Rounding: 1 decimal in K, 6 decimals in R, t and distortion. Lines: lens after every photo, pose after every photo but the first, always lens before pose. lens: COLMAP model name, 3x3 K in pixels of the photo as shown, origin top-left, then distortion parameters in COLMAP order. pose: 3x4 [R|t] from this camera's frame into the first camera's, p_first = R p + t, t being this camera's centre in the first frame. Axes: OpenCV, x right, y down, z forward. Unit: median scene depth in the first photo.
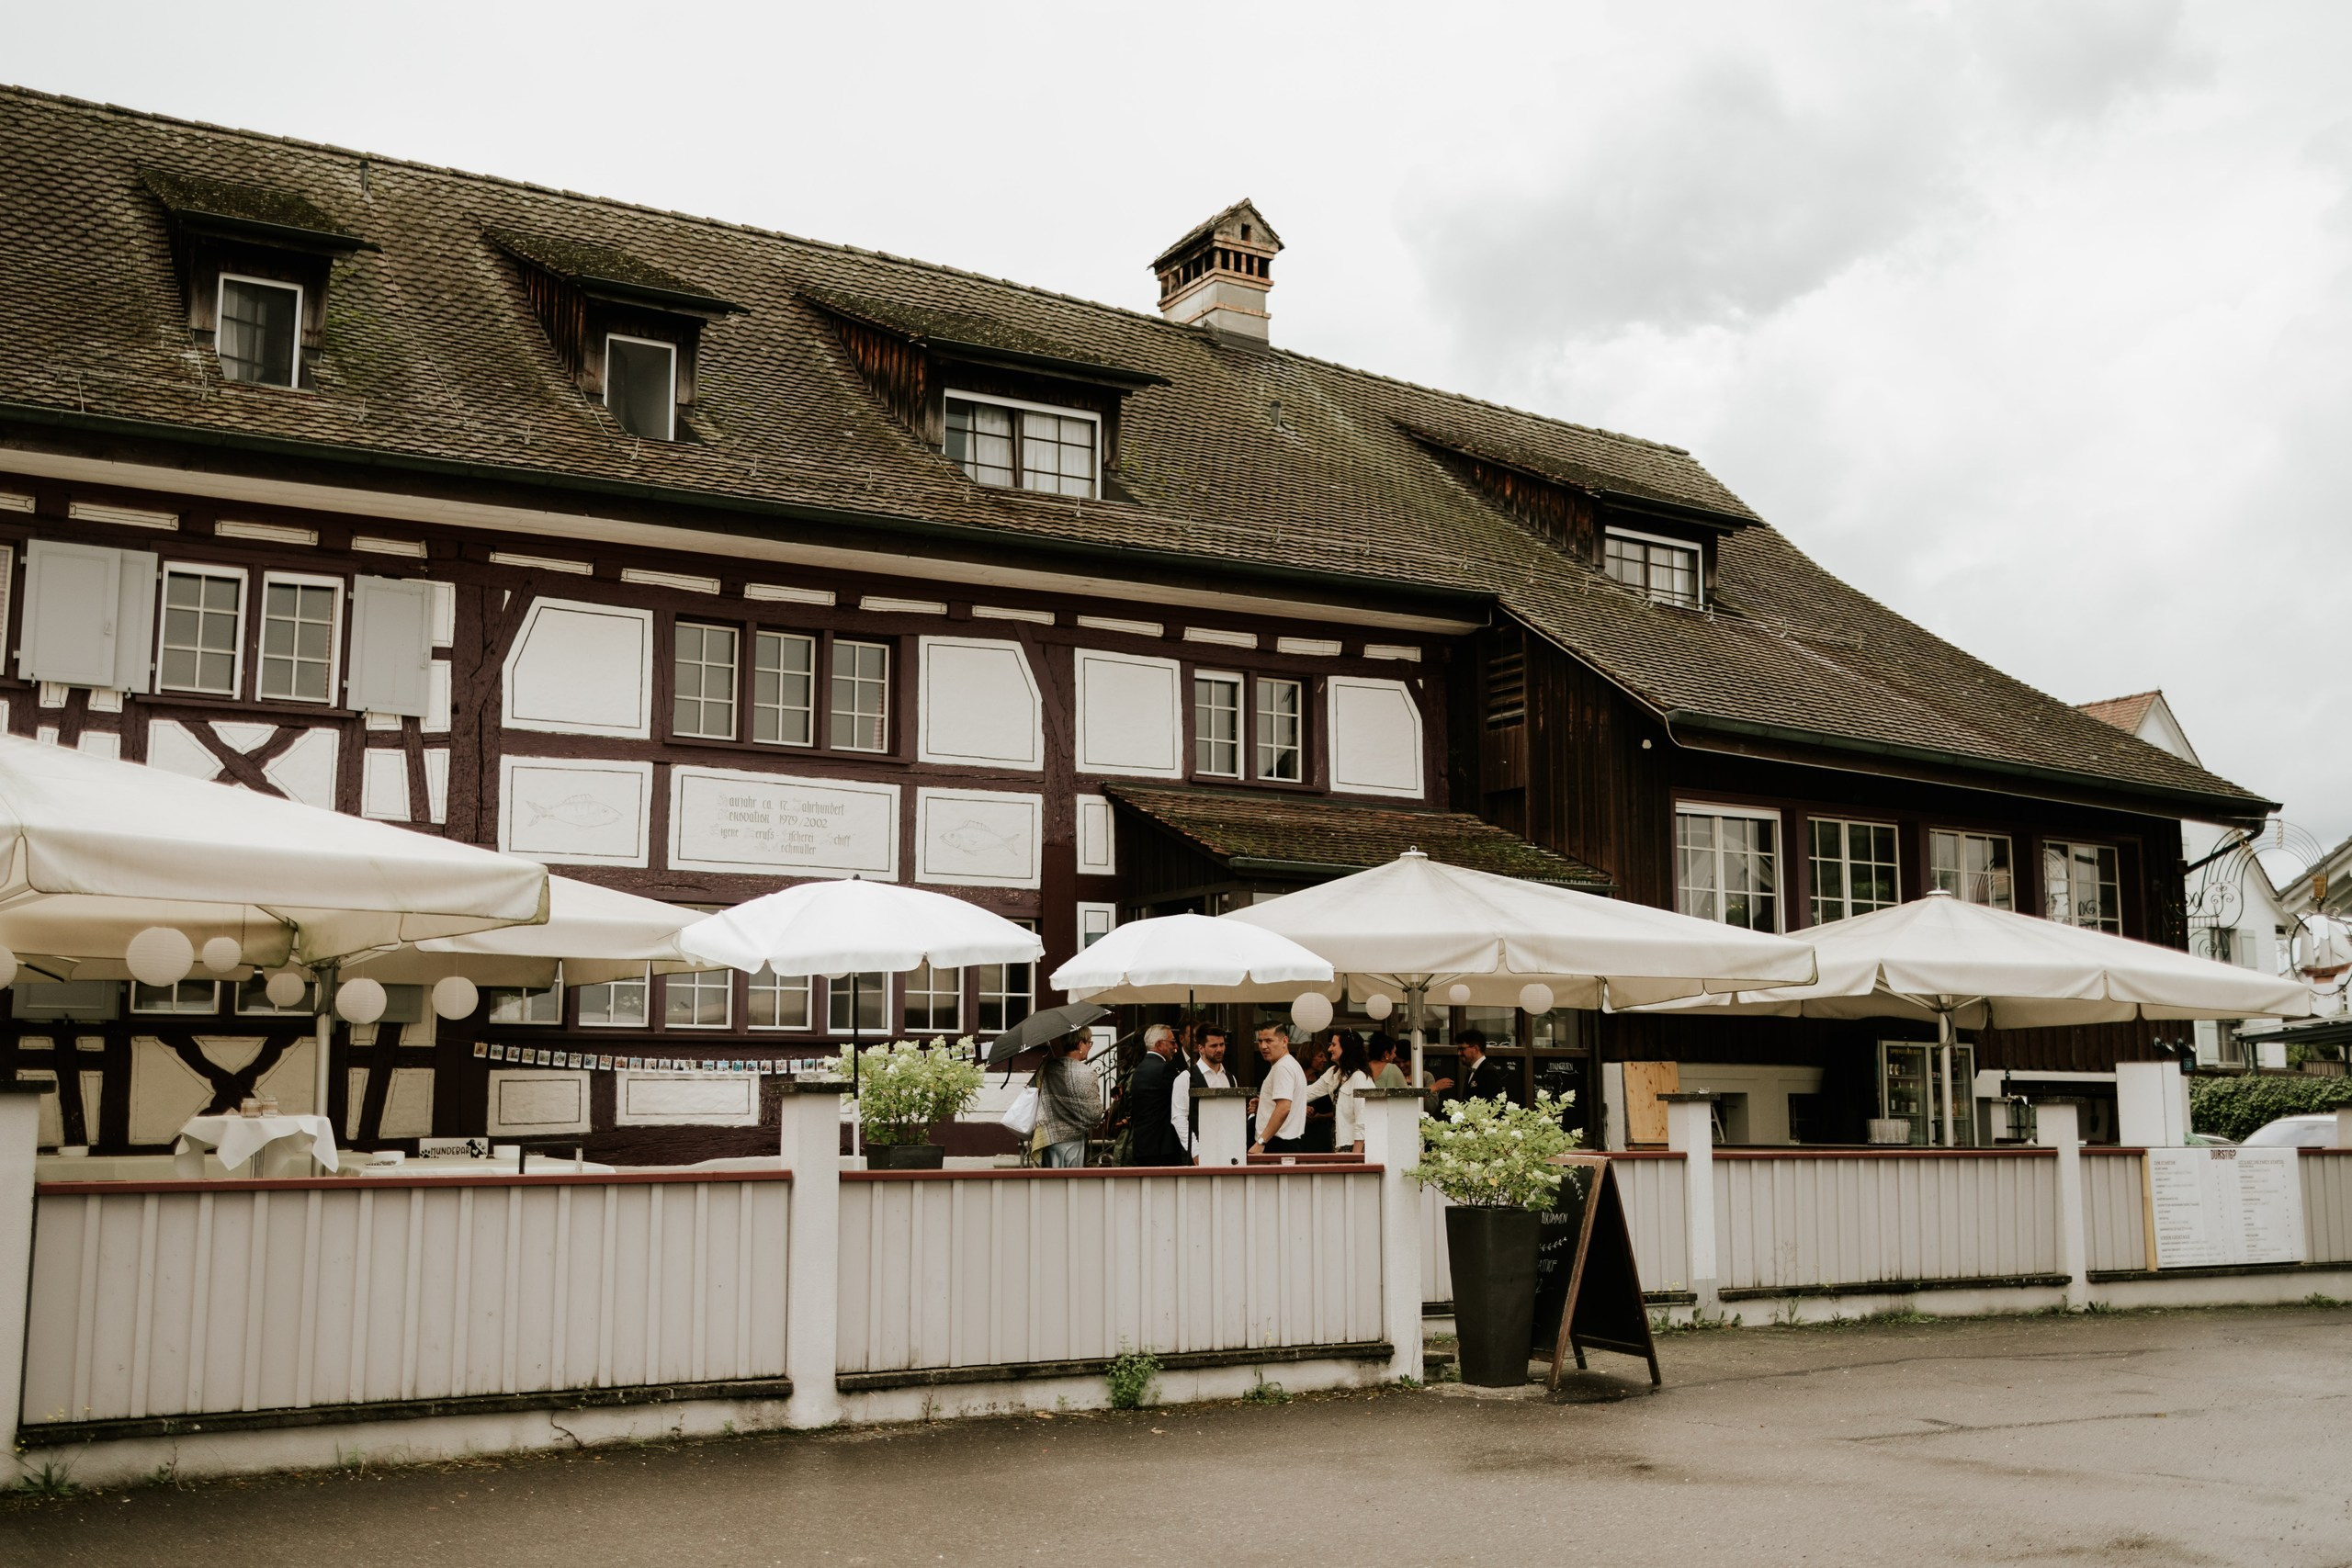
lens RADIAL K [[2333.2, 0, 1174.3], [0, 2333.2, 783.9], [0, 0, 1]] dist [0.002963, 0.000000]
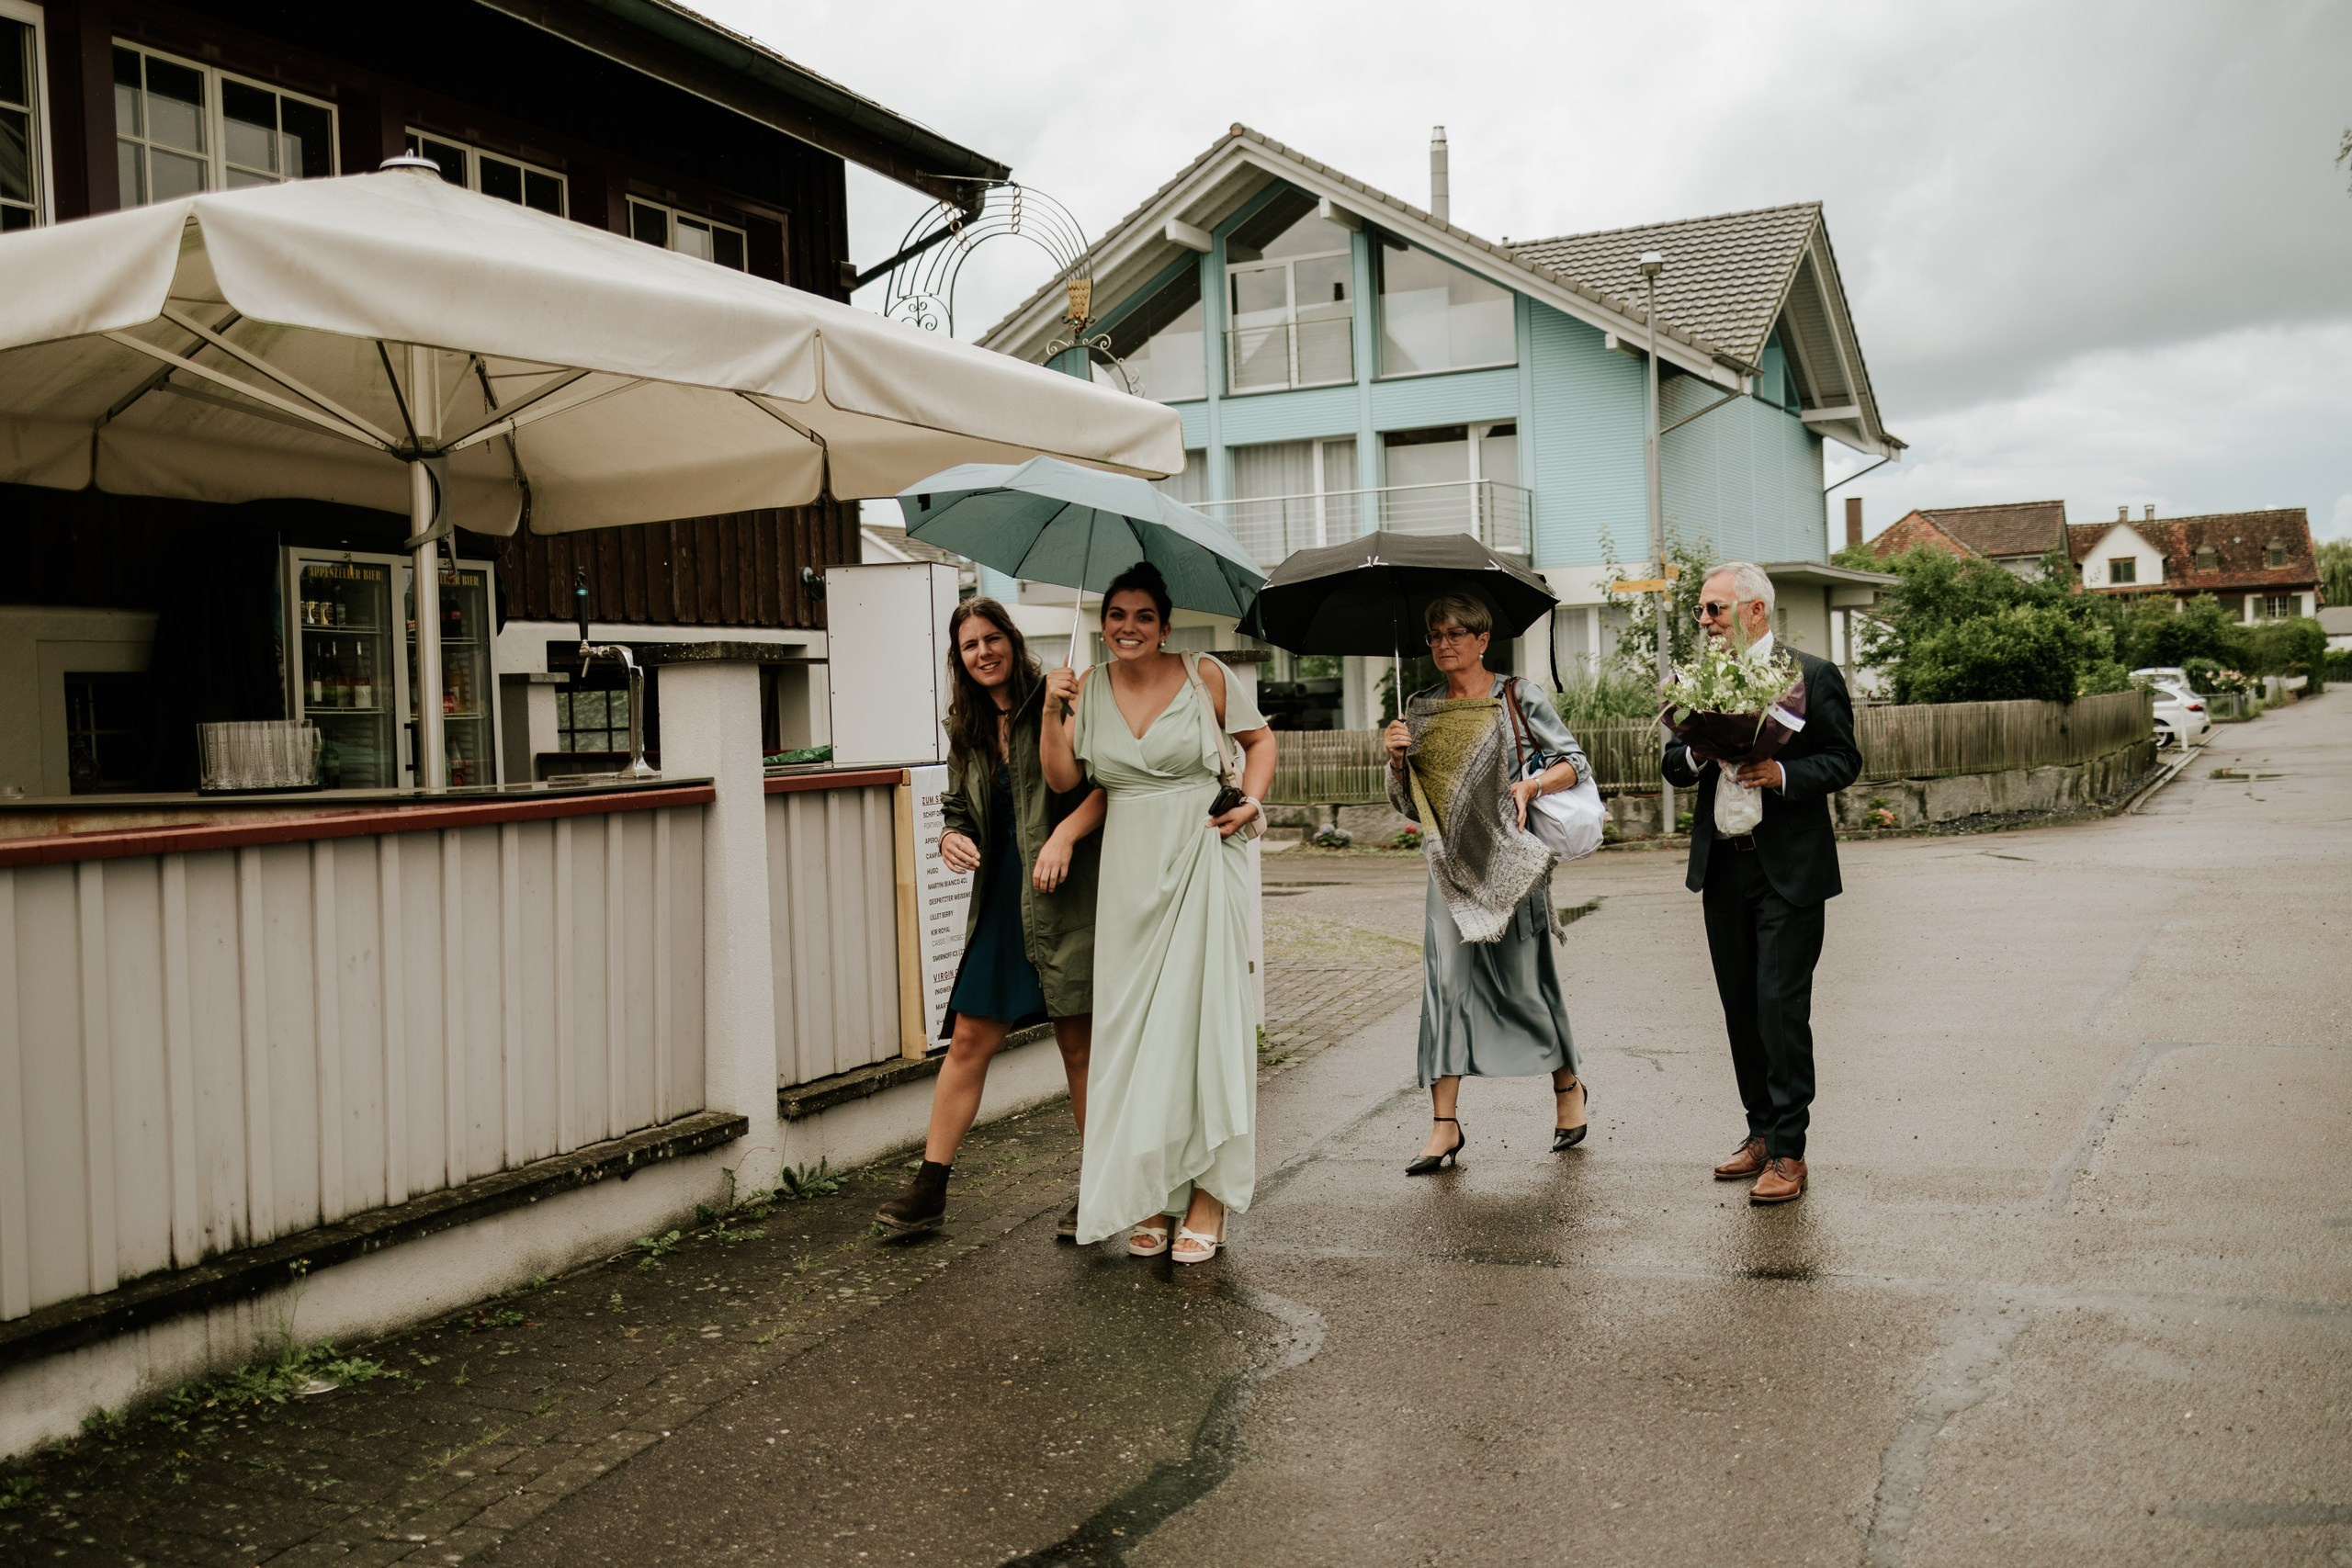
lens RADIAL K [[2333.2, 0, 1173.9], [0, 2333.2, 782.3], [0, 0, 1]] dist [0.002963, 0.000000]
pose [[0.820674, -0.051416, 0.569078, 0.225628], [-0.043588, 0.987408, 0.152070, 0.095706], [-0.569731, -0.149605, 0.808099, 0.652494]]
